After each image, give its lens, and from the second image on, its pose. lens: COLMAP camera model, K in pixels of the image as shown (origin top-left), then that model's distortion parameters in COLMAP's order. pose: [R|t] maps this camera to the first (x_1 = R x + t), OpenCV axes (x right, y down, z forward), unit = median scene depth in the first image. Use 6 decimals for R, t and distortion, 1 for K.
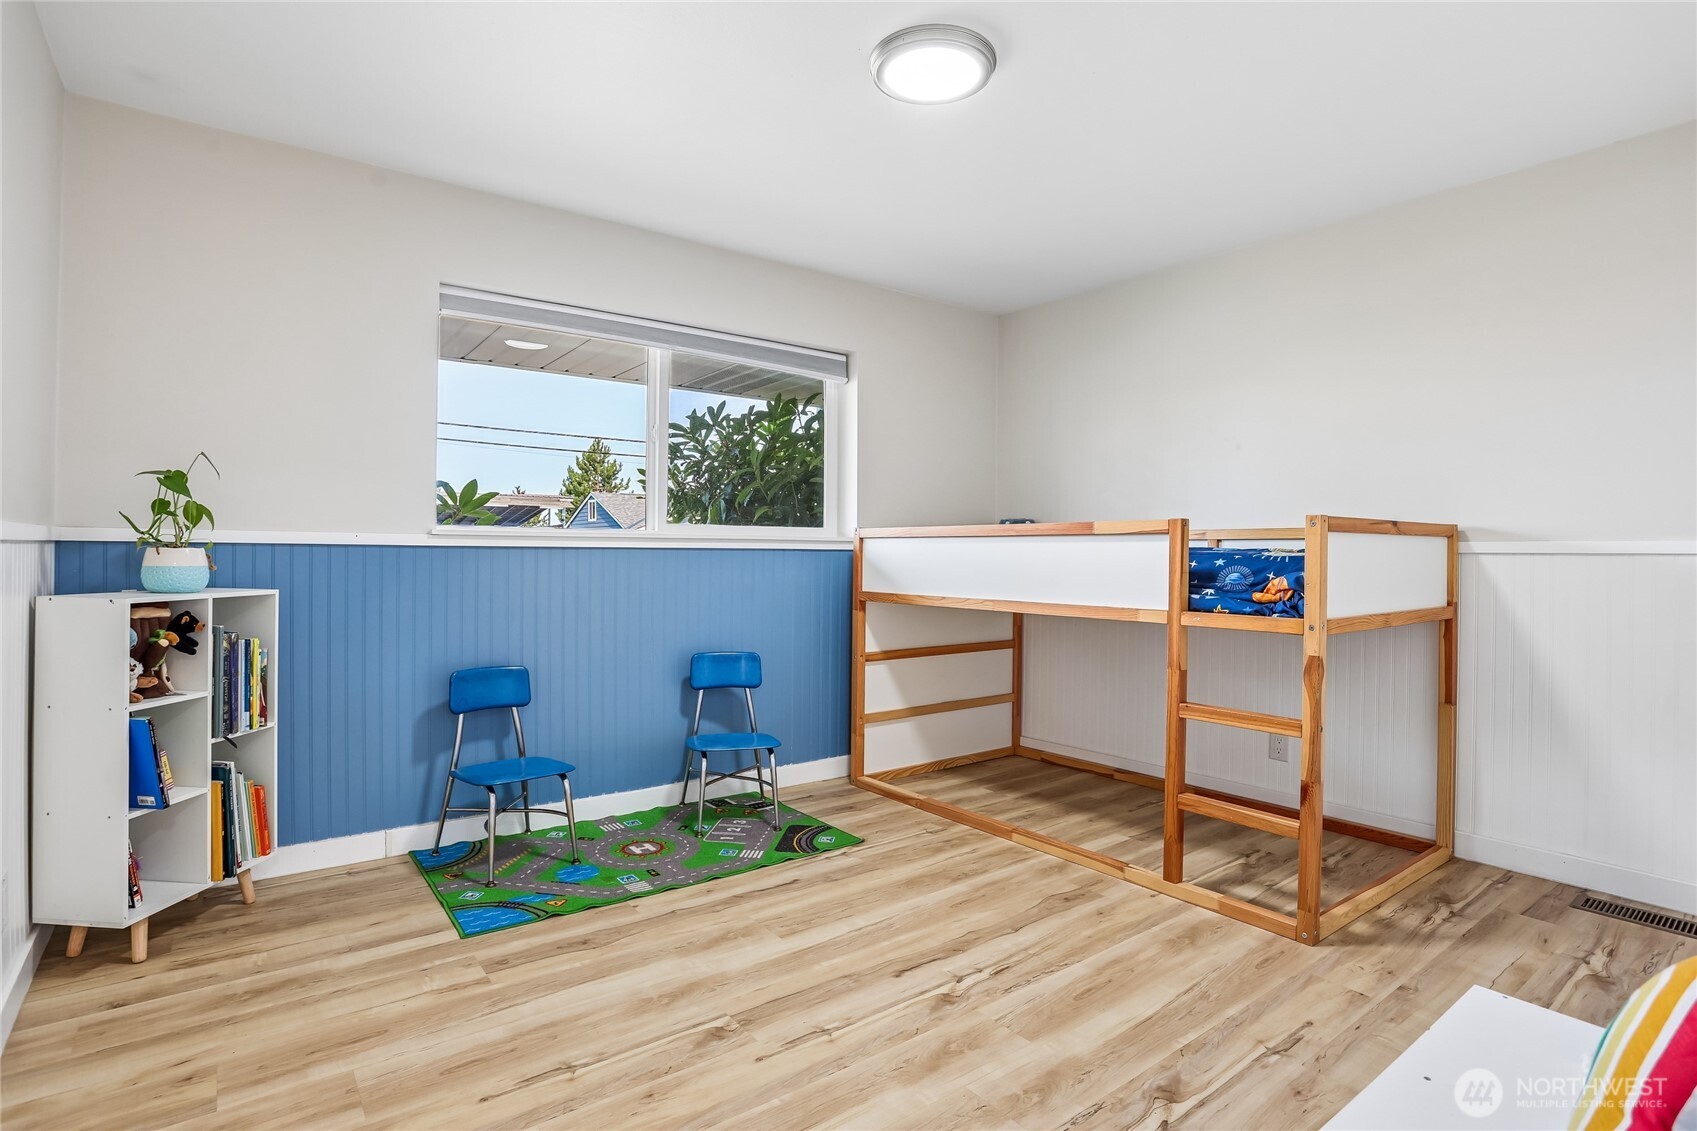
lens RADIAL K [[869.4, 0, 839.5], [0, 869.4, 553.7], [0, 0, 1]] dist [-0.066329, 0.025949]
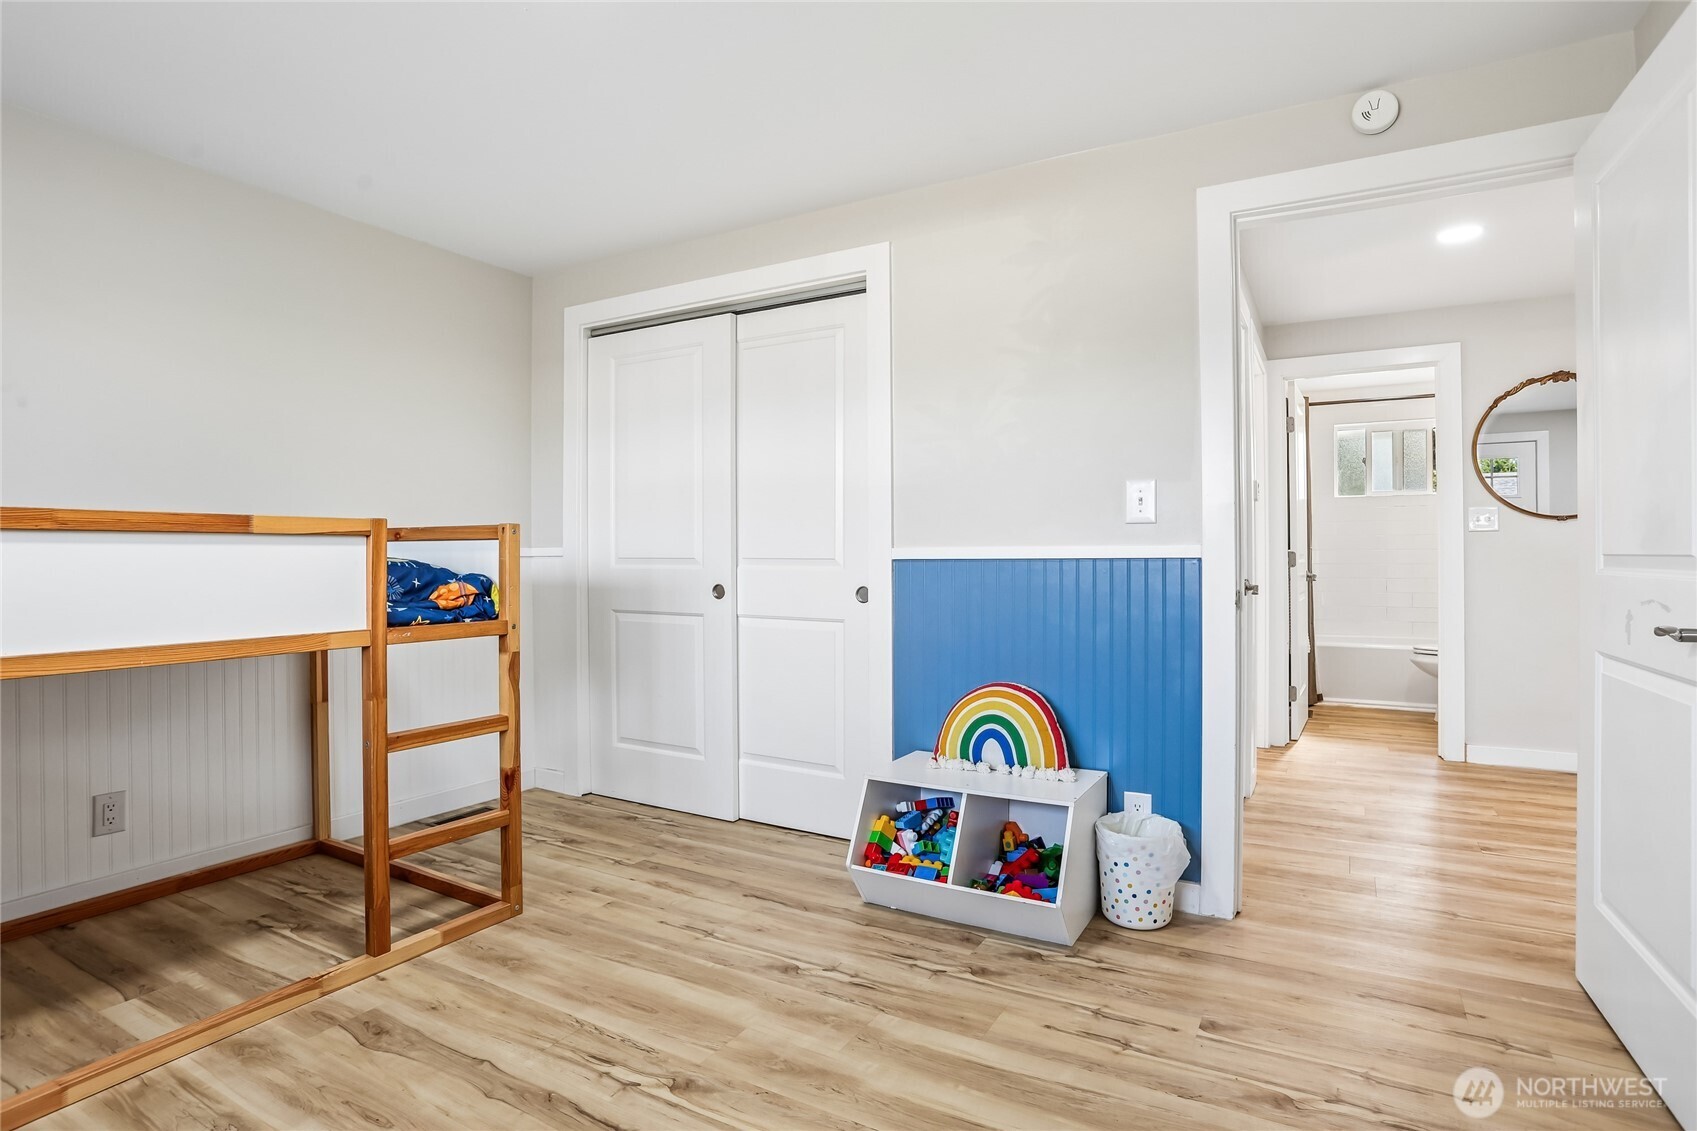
lens RADIAL K [[869.4, 0, 843.2], [0, 869.4, 561.4], [0, 0, 1]] dist [-0.066329, 0.025949]
pose [[-0.396957, -0.011726, 0.917762, -0.560444], [0.001246, 0.999911, 0.013315, -0.009569], [-0.917836, 0.006429, -0.396907, 0.939215]]
